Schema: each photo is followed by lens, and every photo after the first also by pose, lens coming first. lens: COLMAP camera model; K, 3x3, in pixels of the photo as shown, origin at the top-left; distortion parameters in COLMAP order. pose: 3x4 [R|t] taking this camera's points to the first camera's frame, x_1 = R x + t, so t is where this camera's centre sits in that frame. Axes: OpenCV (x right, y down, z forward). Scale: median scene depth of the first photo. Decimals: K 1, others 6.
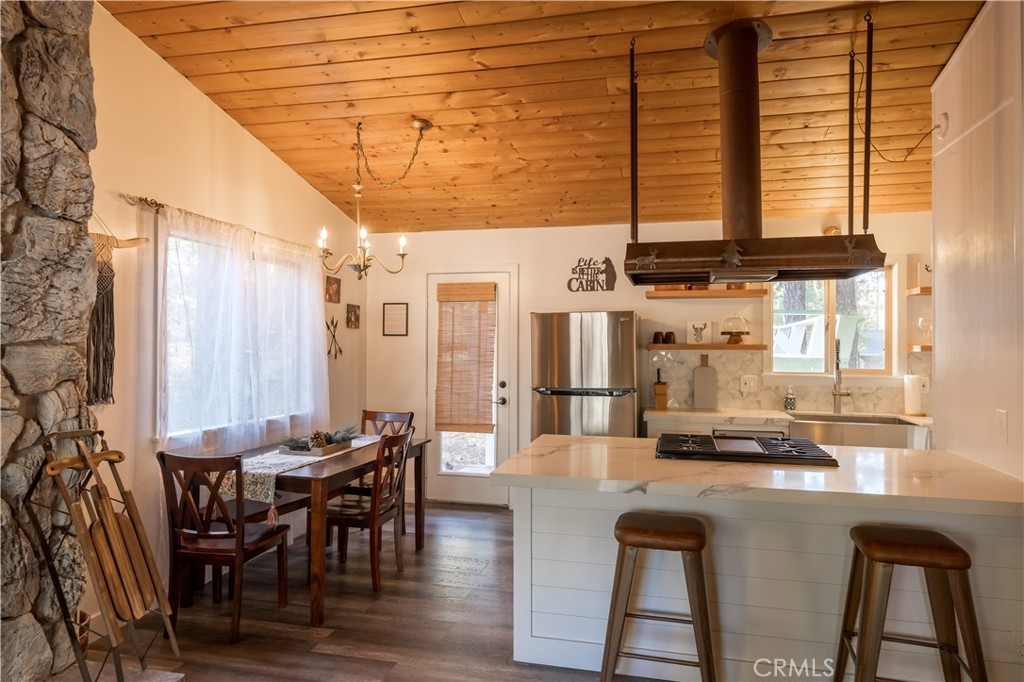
lens RADIAL K [[647.5, 0, 514.0], [0, 647.5, 339.5], [0, 0, 1]] dist [0.018838, 0.000061]
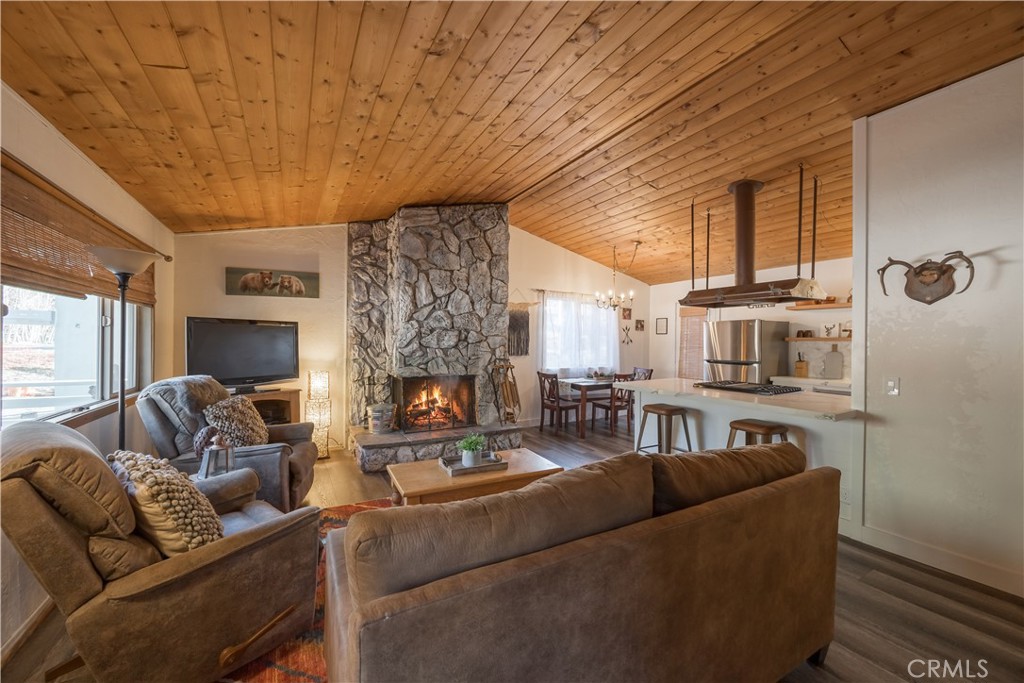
lens RADIAL K [[407.0, 0, 511.1], [0, 407.0, 340.8], [0, 0, 1]] dist [-0.000506, -0.000018]
pose [[0.674448, 0.004735, -0.738307, 0.634036], [-0.000662, 0.999983, 0.005808, 0.012057], [0.738322, -0.003428, 0.674439, -0.321743]]
